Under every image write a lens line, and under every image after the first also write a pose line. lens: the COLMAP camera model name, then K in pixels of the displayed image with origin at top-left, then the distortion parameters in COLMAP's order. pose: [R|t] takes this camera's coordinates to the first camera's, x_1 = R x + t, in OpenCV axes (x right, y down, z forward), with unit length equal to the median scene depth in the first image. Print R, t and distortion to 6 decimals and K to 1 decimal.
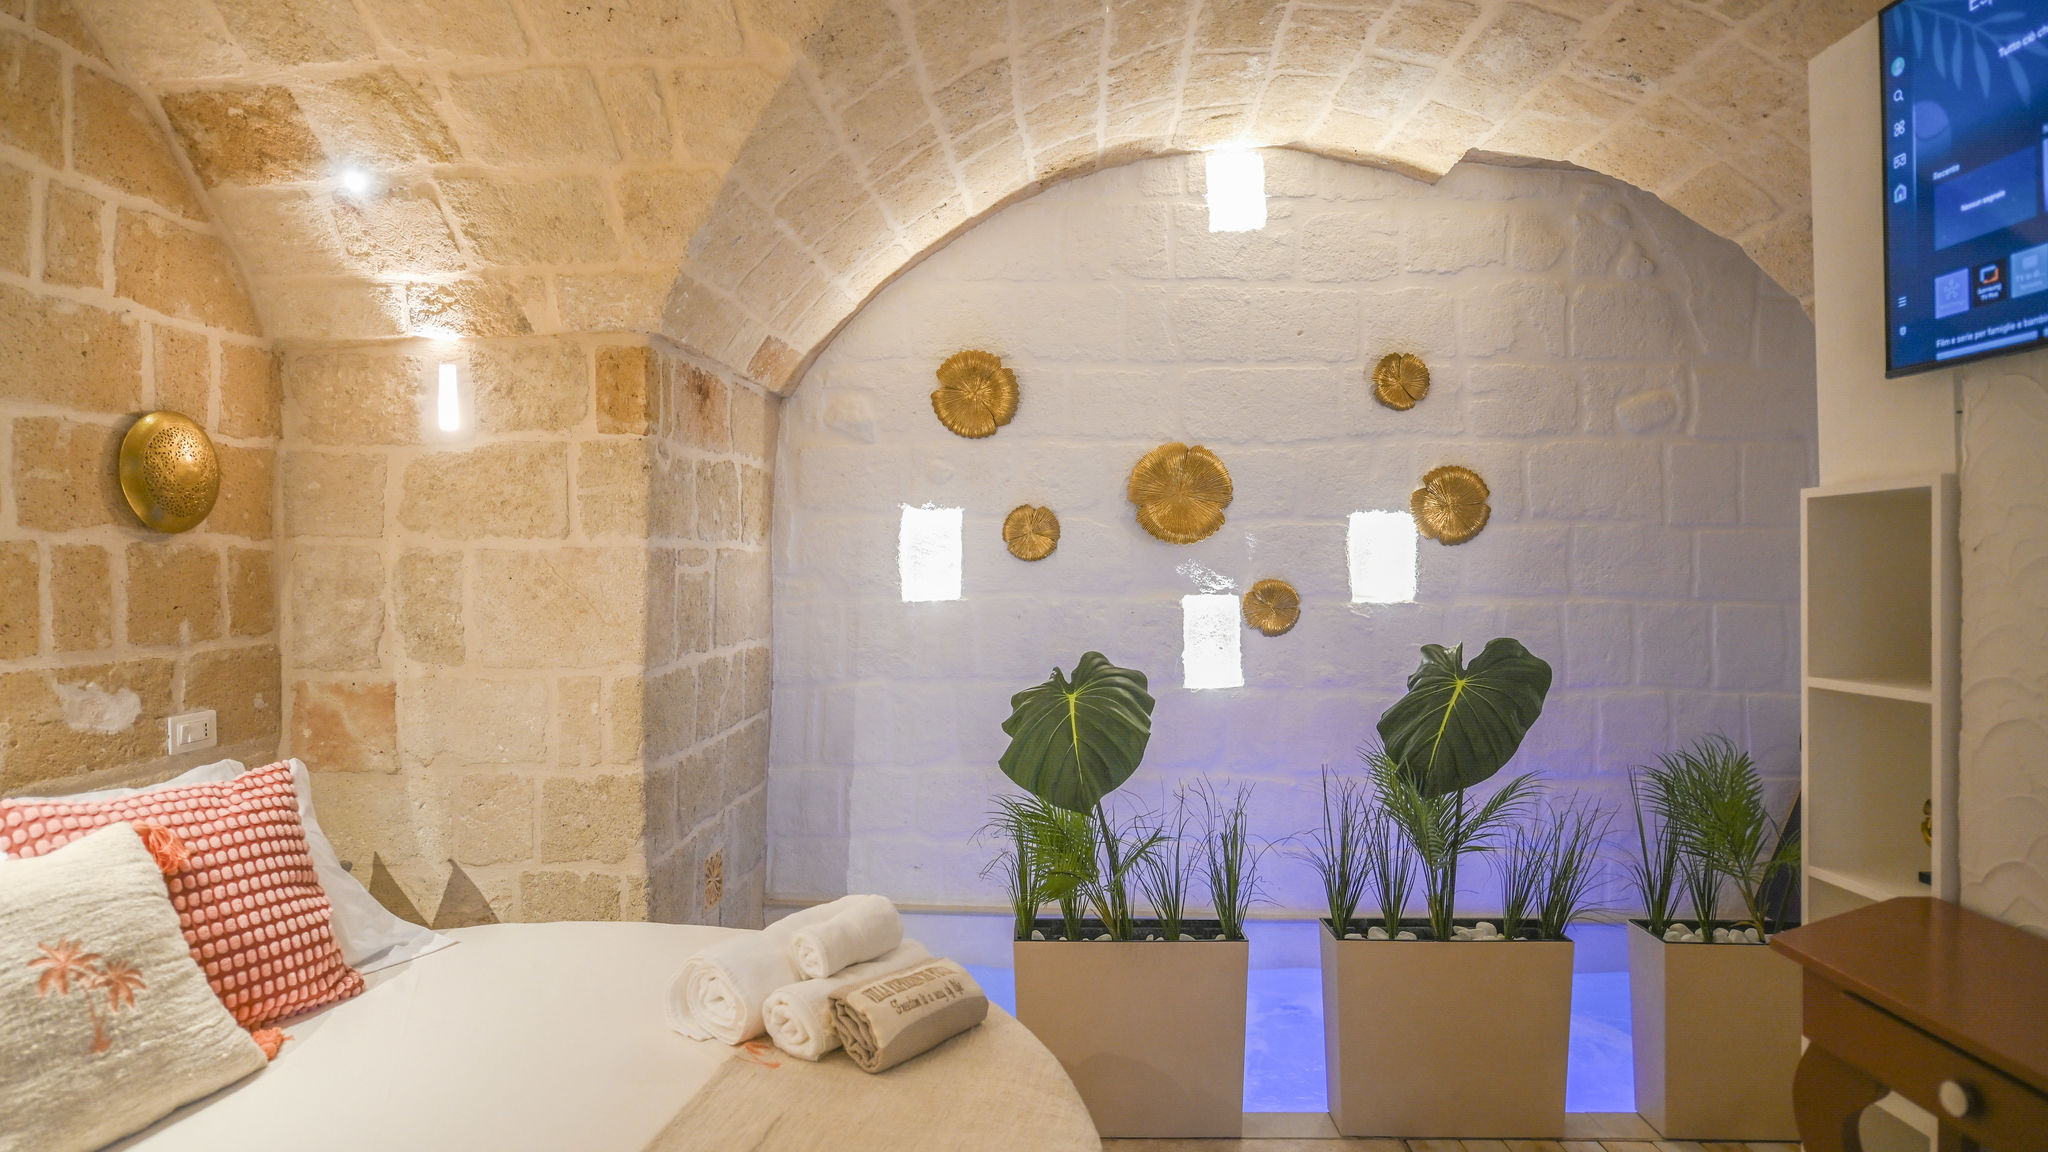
lens RADIAL K [[1135.9, 0, 1024.0], [0, 1135.9, 576.0], [0, 0, 1]] dist [-0.001793, -0.000689]
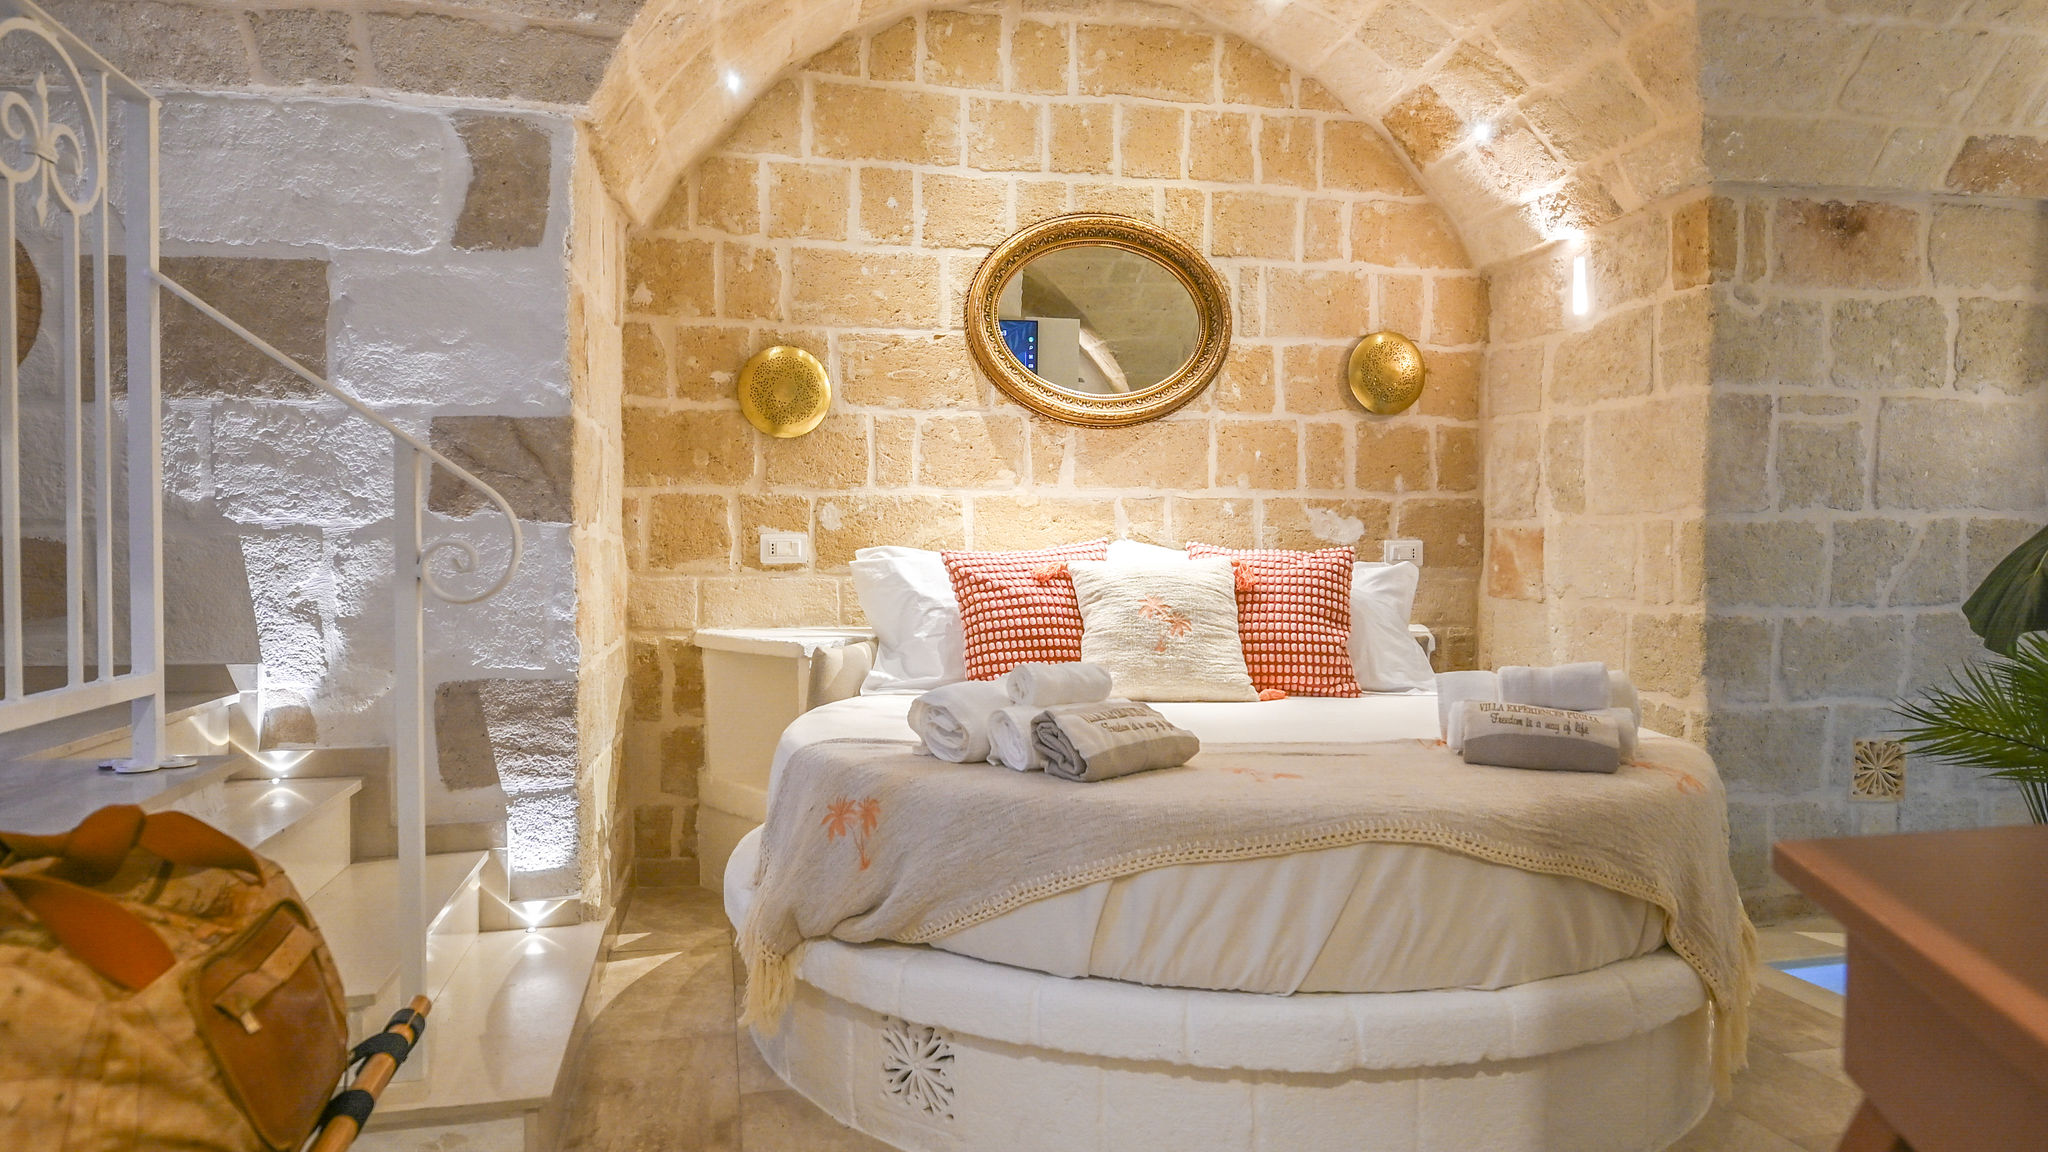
lens RADIAL K [[1237.4, 0, 1013.5], [0, 1237.4, 579.0], [0, 0, 1]] dist [-0.001658, 0.001186]
pose [[0.249633, 0.026768, -0.967970, 0.601057], [-0.014388, 0.999610, 0.023932, 0.125533], [0.968234, 0.007953, 0.249921, 0.113534]]
